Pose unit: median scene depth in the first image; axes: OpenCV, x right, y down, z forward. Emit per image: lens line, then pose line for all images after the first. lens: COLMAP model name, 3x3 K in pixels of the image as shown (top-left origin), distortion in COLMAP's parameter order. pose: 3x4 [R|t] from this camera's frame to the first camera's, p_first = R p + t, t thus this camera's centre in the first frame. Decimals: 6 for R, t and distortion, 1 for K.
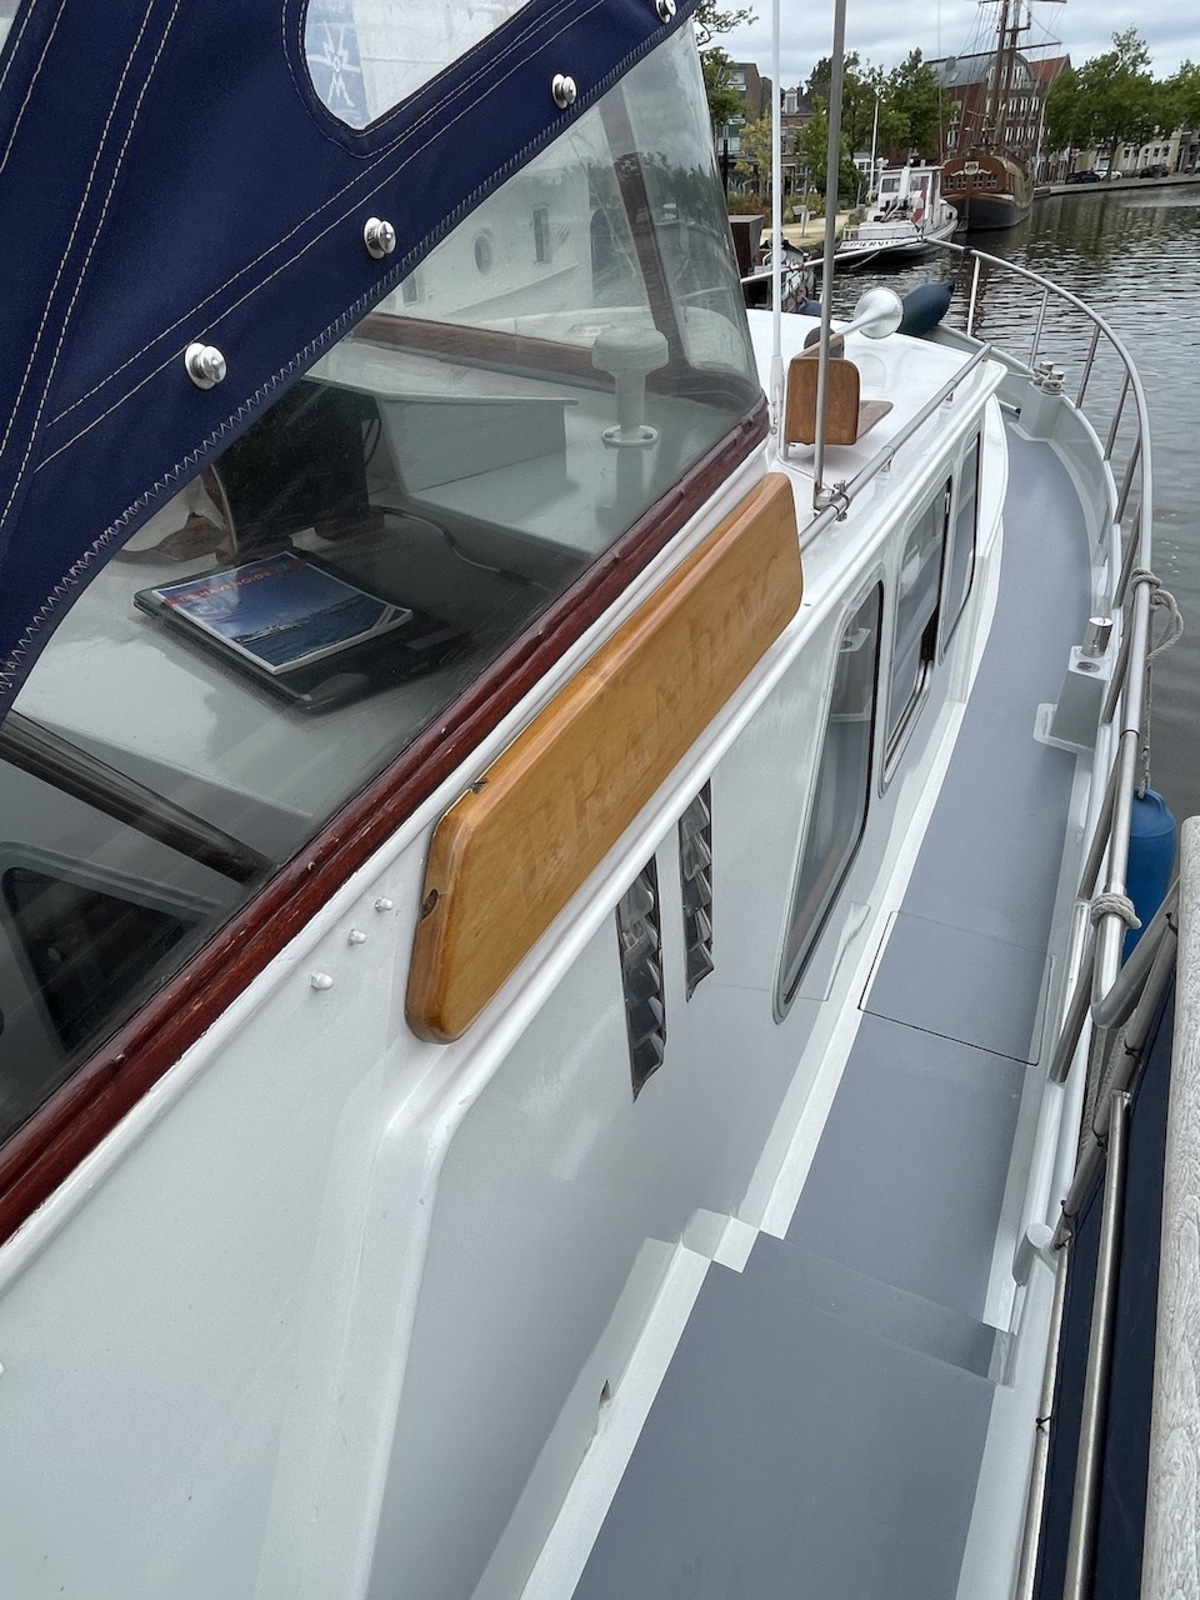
lens RADIAL K [[1029.8, 0, 586.8], [0, 1029.8, 805.7], [0, 0, 1]] dist [-0.000258, -0.007837]
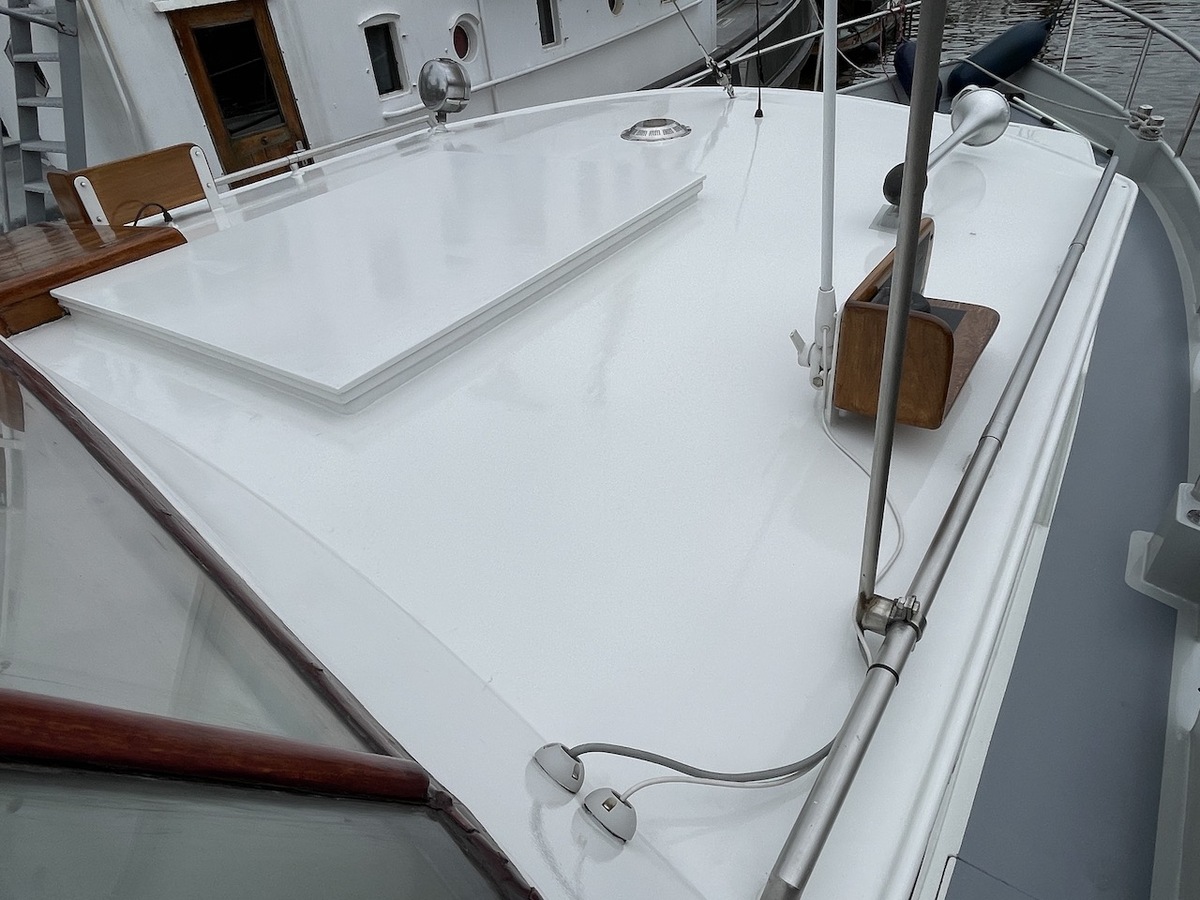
lens RADIAL K [[772.3, 0, 610.6], [0, 772.3, 446.5], [0, 0, 1]] dist [-0.000258, -0.007837]
pose [[0.990600, 0.047734, -0.128190, 0.041500], [-0.040082, 0.997294, 0.061626, -0.129686], [0.130785, -0.055909, 0.989833, 0.172589]]
